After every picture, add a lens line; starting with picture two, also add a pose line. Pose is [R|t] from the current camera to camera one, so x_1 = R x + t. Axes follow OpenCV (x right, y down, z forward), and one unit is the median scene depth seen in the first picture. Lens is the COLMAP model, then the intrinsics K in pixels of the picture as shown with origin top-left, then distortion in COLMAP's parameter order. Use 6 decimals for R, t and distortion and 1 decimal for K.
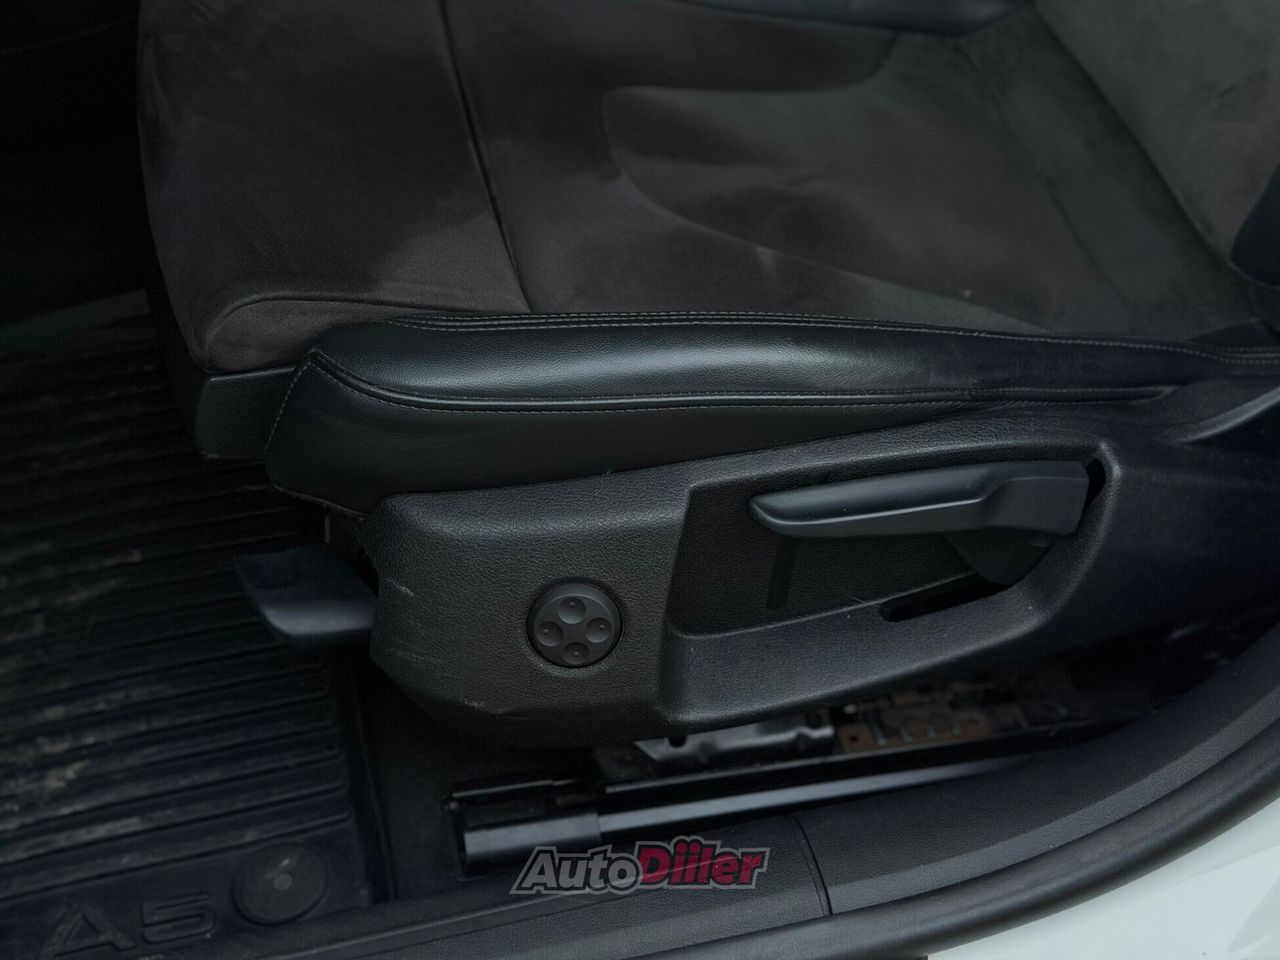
lens RADIAL K [[1793.6, 0, 646.4], [0, 1793.6, 485.0], [0, 0, 1]] dist [0.163326, -0.295684]
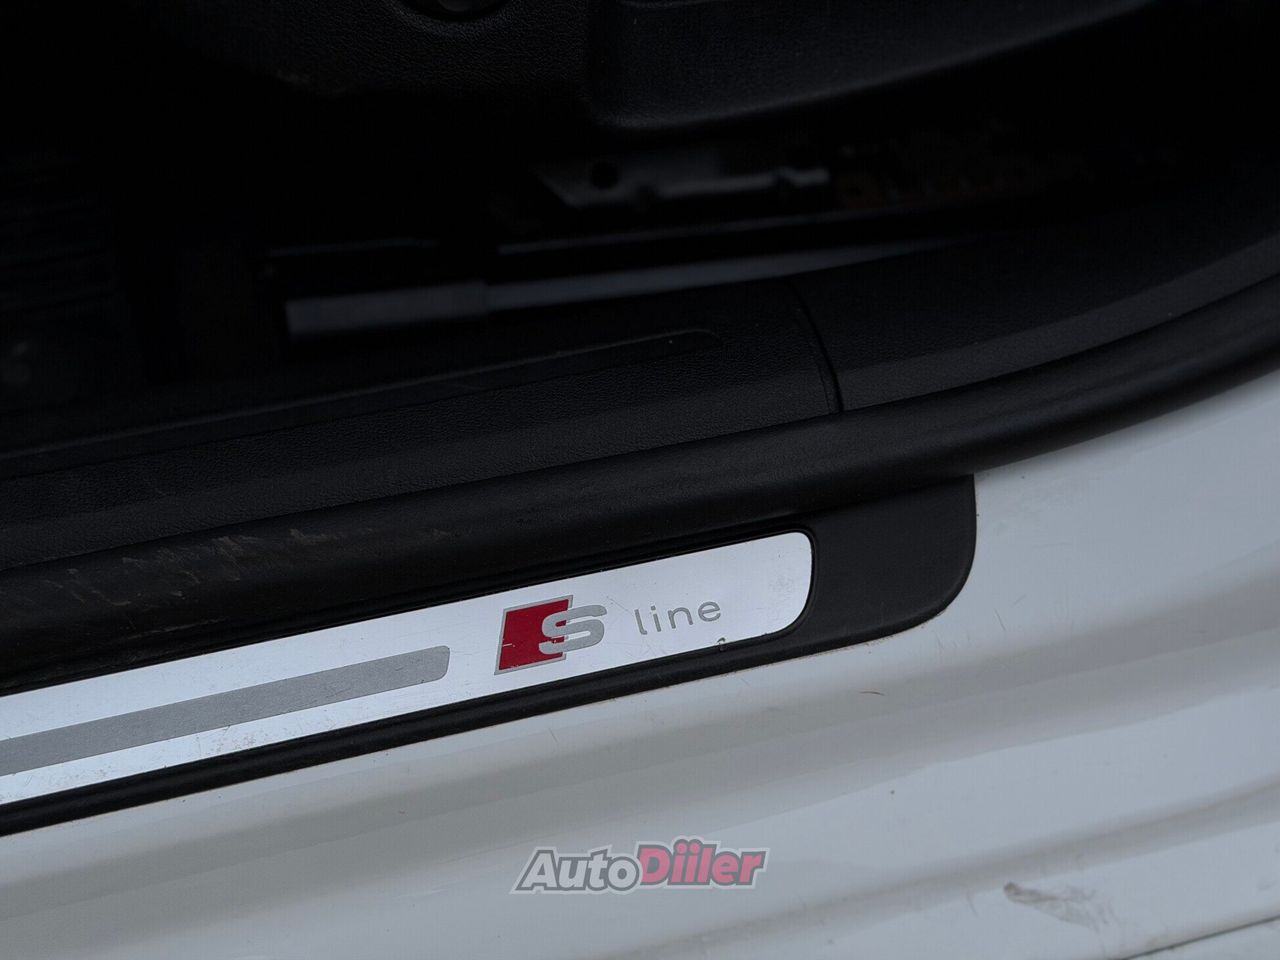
lens RADIAL K [[1793.6, 0, 646.4], [0, 1793.6, 485.0], [0, 0, 1]] dist [0.163326, -0.295684]
pose [[0.996687, 0.009105, 0.080826, -0.021956], [-0.025272, 0.979198, 0.201328, 0.125939], [-0.077311, -0.202703, 0.976184, 0.336701]]
